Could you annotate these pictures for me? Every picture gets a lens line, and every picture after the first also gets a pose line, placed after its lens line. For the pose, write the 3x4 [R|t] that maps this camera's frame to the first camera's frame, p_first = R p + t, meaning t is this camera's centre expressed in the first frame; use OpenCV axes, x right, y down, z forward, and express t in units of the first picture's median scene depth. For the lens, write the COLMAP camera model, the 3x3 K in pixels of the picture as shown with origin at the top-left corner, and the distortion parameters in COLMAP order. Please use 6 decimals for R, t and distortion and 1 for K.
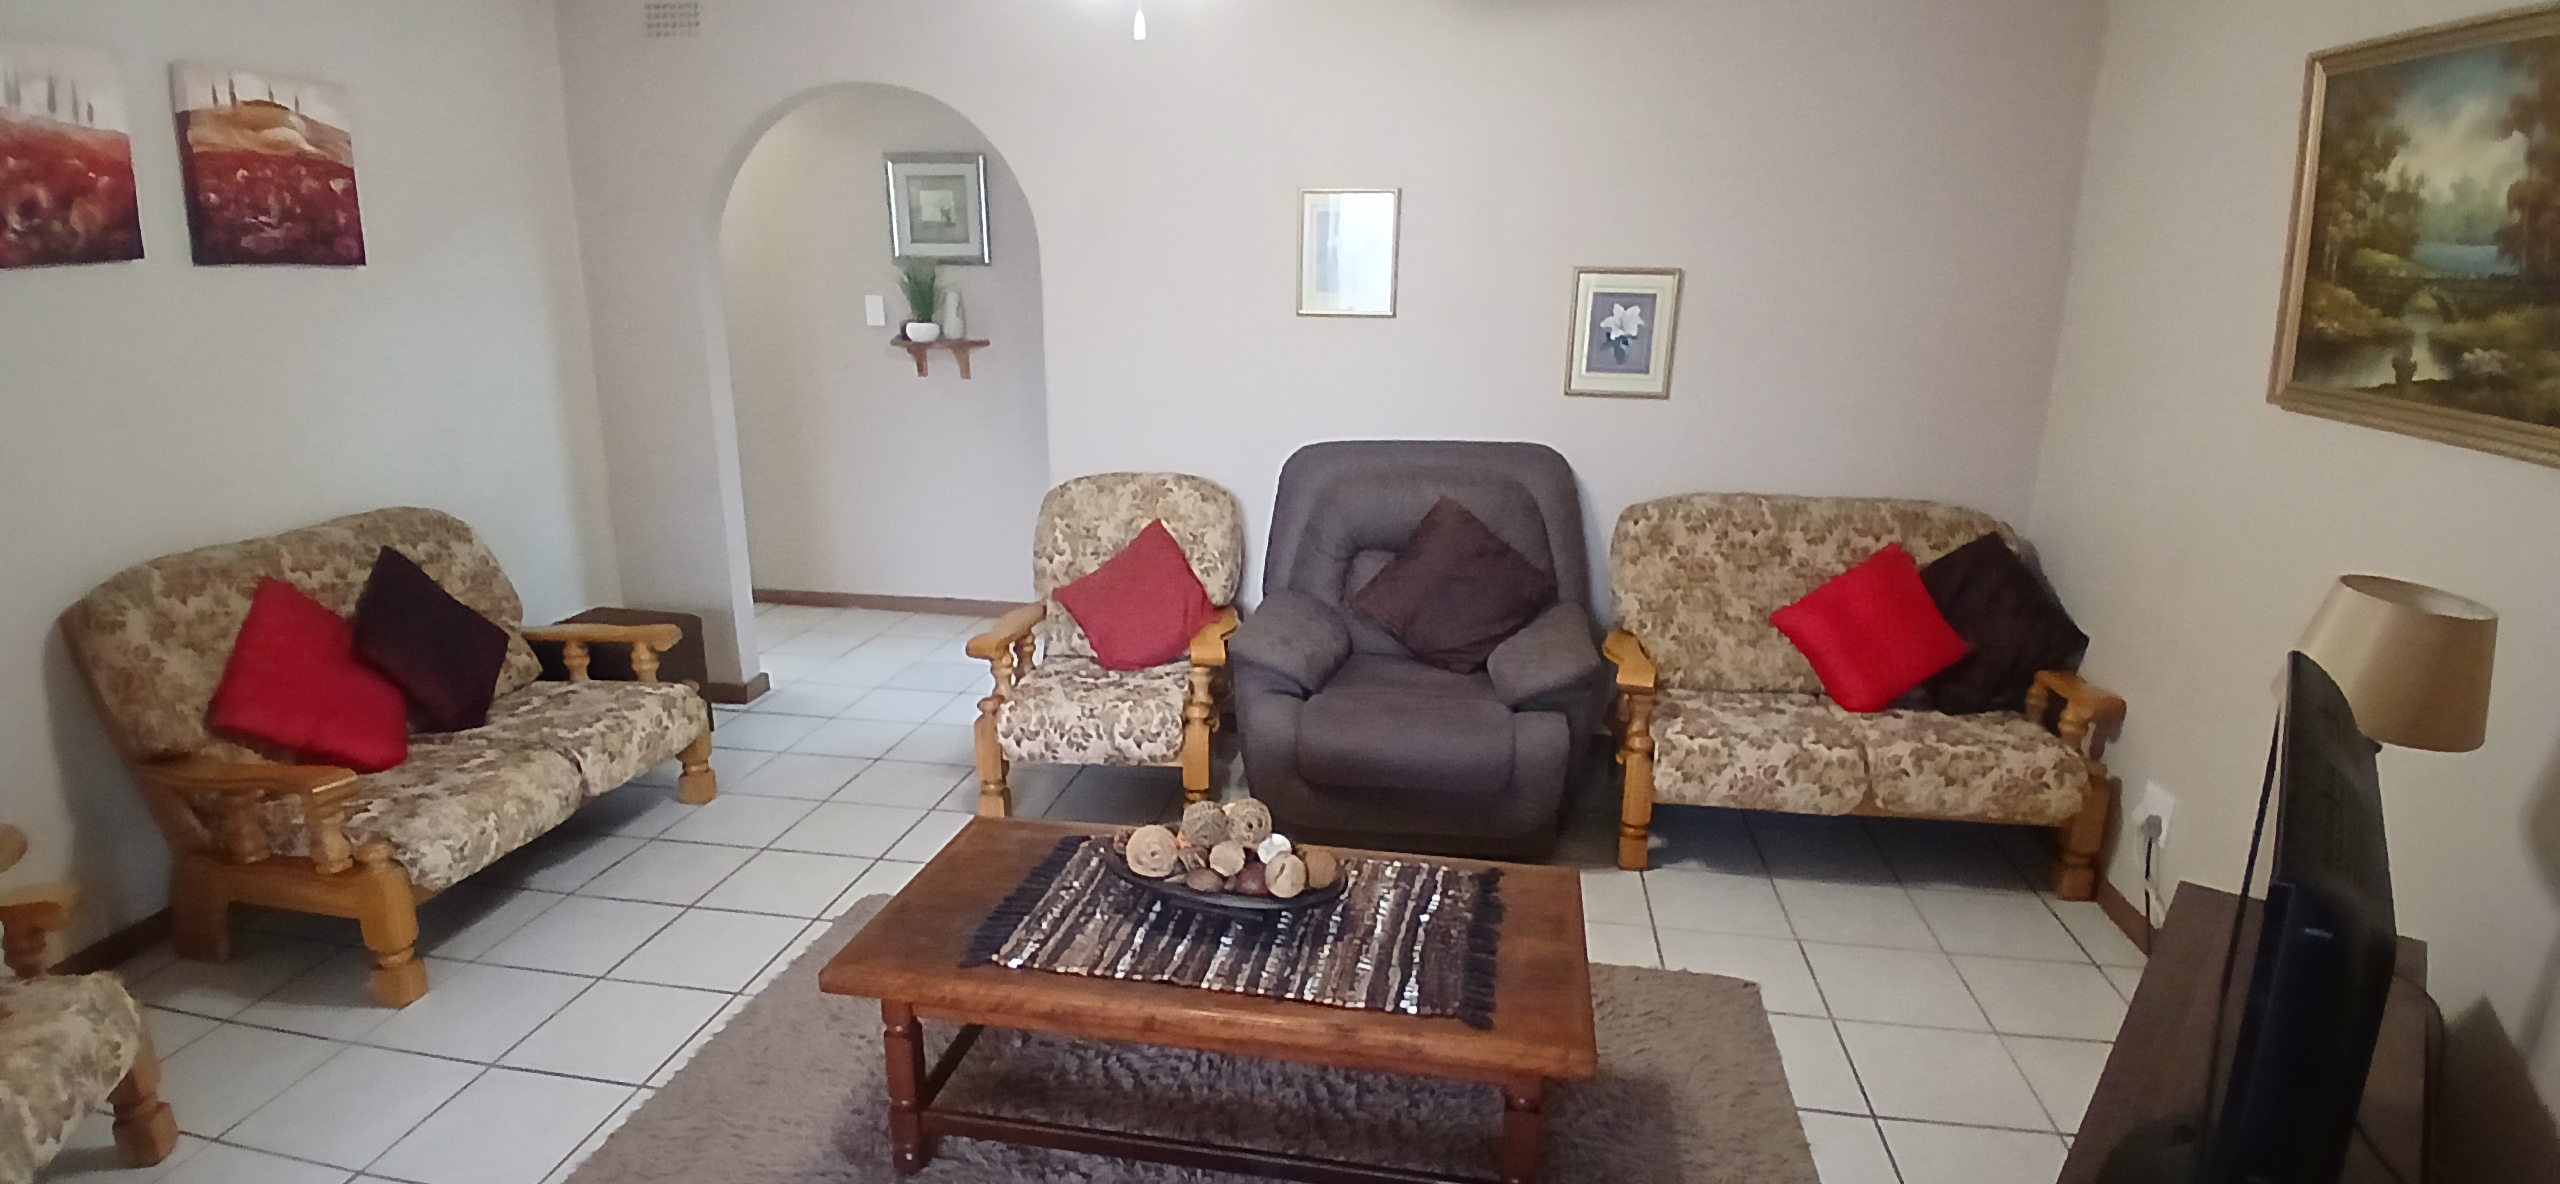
lens RADIAL K [[1296.5, 0, 1275.0], [0, 1296.5, 623.0], [0, 0, 1]] dist [0.000363, -0.044262]
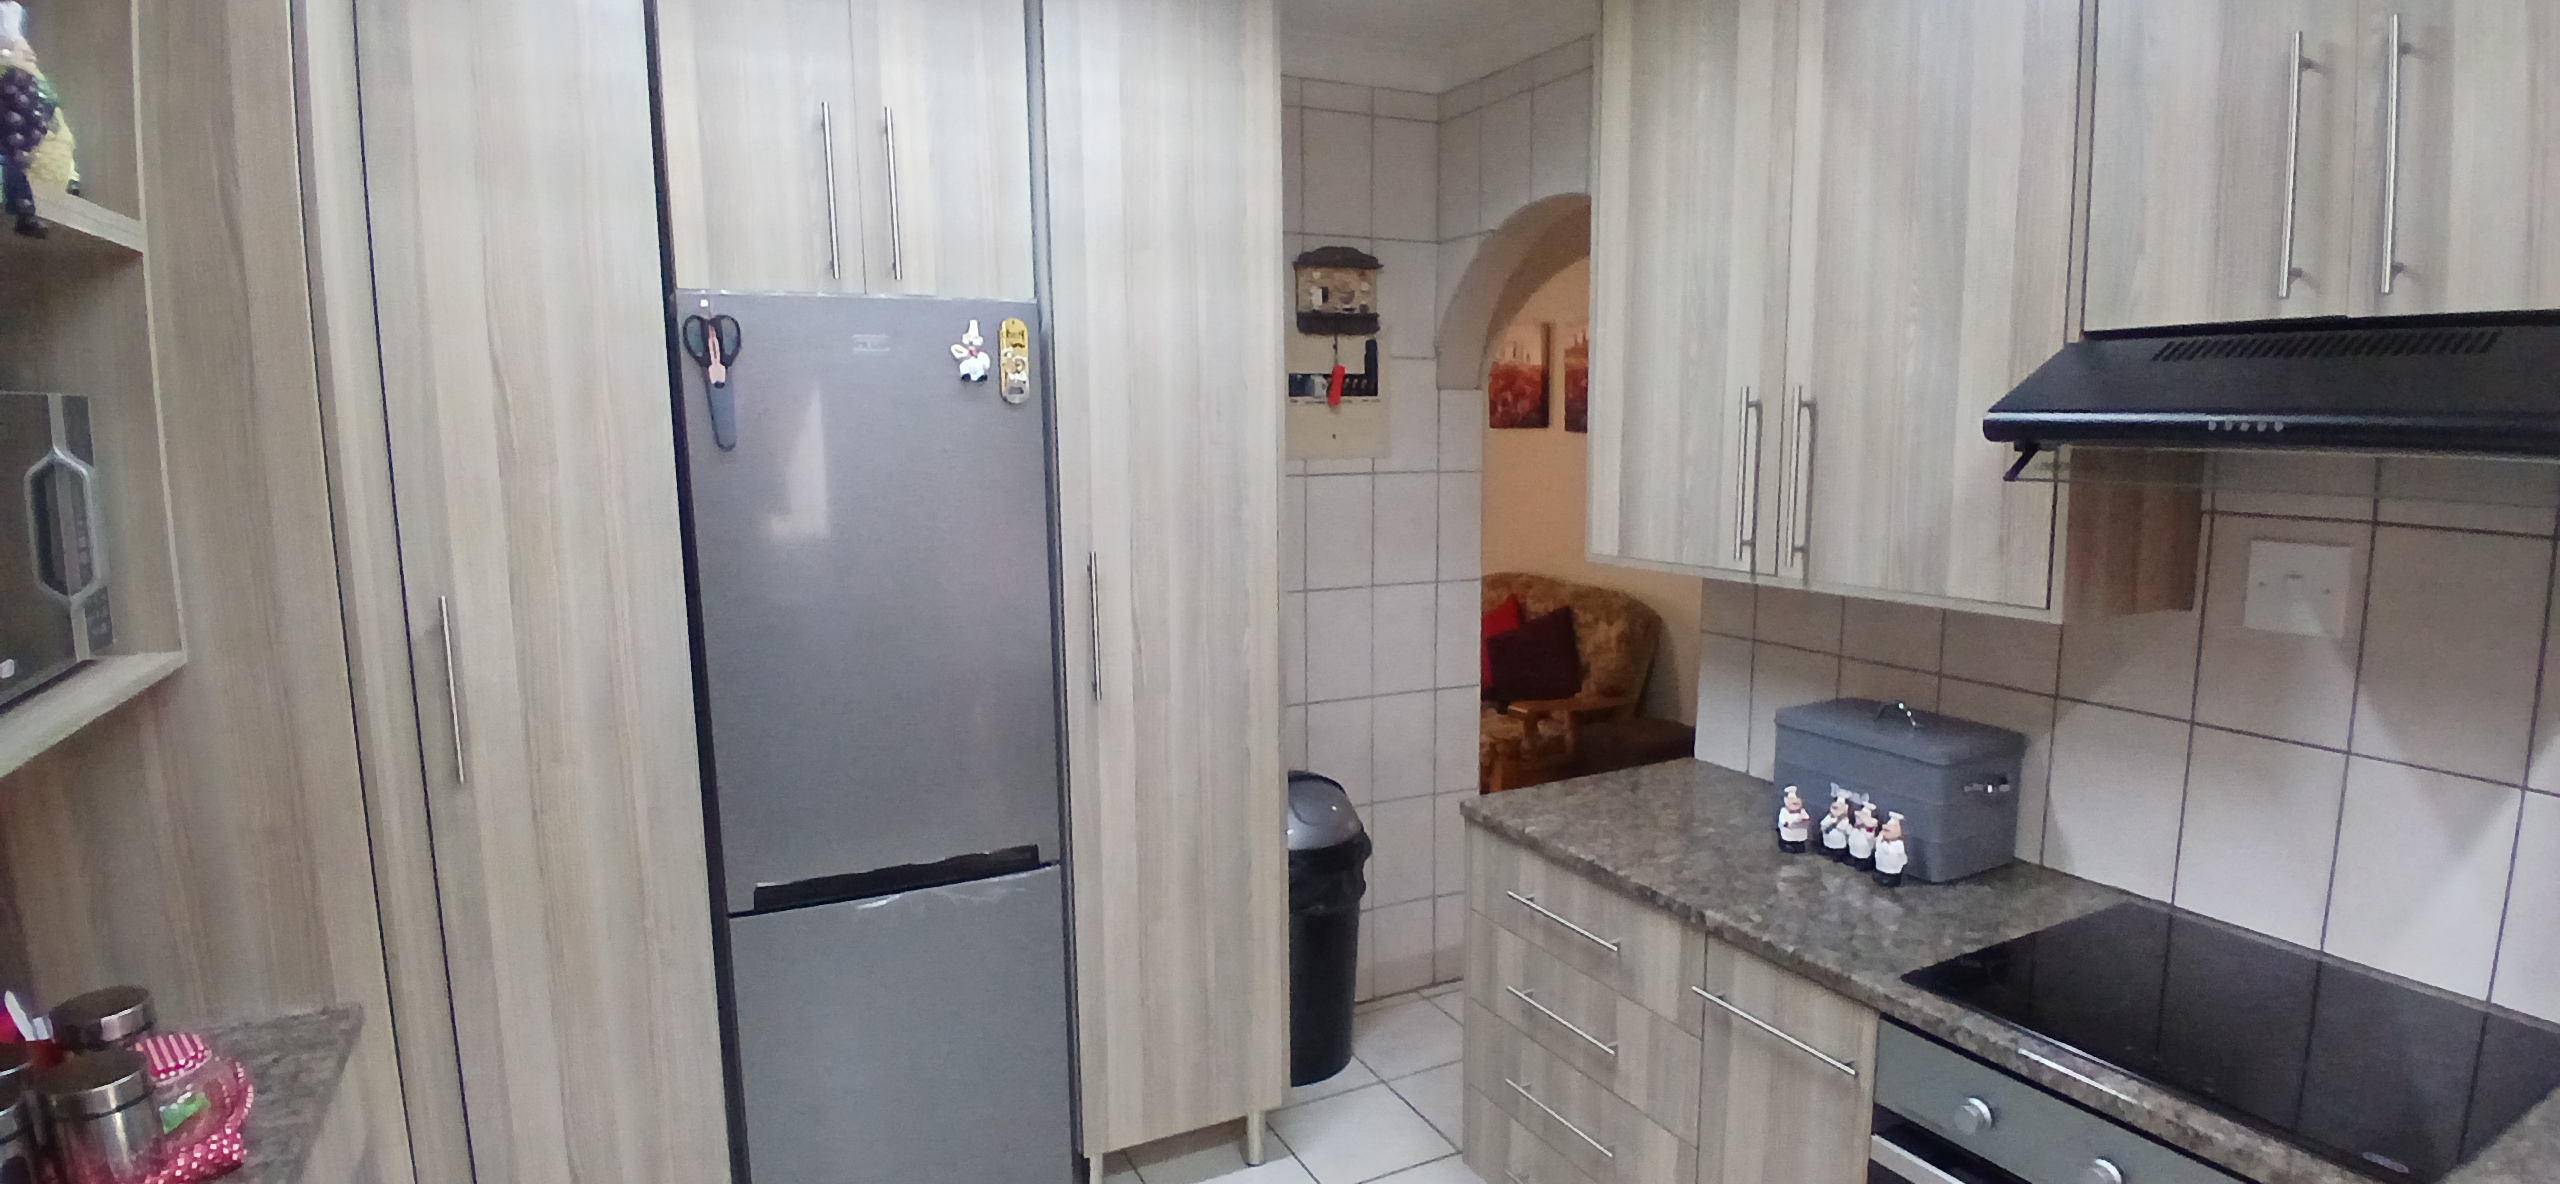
lens RADIAL K [[1296.5, 0, 1275.0], [0, 1296.5, 623.0], [0, 0, 1]] dist [0.000363, -0.044262]
pose [[-0.792264, 0.077747, -0.605205, 0.682797], [-0.184788, 0.914701, 0.359409, -0.642387], [0.581524, 0.396581, -0.710319, 2.243603]]
